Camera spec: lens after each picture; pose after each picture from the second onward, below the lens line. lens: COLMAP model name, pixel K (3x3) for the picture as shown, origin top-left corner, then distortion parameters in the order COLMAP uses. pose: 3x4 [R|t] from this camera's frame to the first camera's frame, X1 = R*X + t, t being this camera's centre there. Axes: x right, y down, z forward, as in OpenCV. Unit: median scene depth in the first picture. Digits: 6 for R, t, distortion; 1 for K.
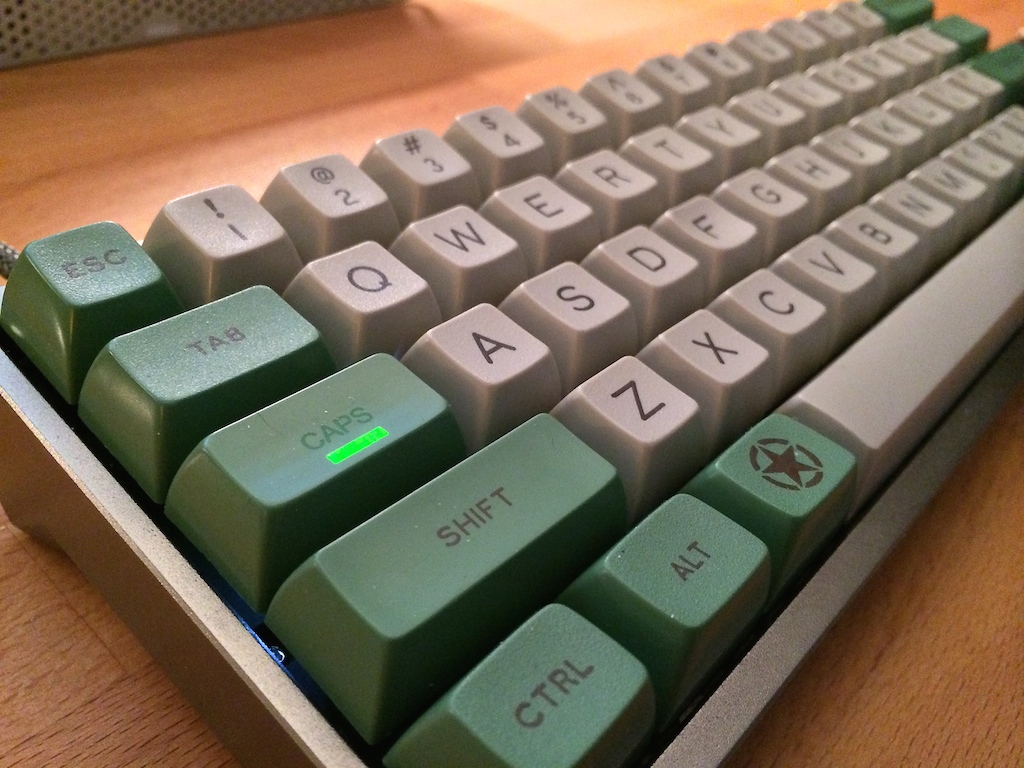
lens RADIAL K [[894.3, 0, 509.1], [0, 894.3, 380.7], [0, 0, 1]] dist [0.030333, -0.018116]
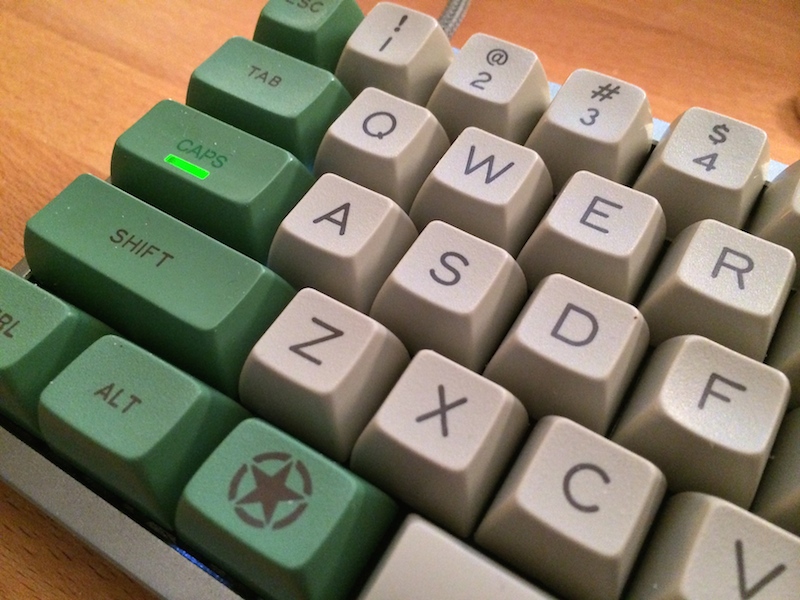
lens RADIAL K [[698.7, 0, 398.3], [0, 698.7, 303.2], [0, 0, 1]] dist [0.030333, -0.018116]
pose [[0.185029, 0.689809, -0.699949, 0.670140], [-0.608101, 0.639878, 0.469860, -0.422516], [0.771995, 0.338702, 0.537870, 0.626543]]
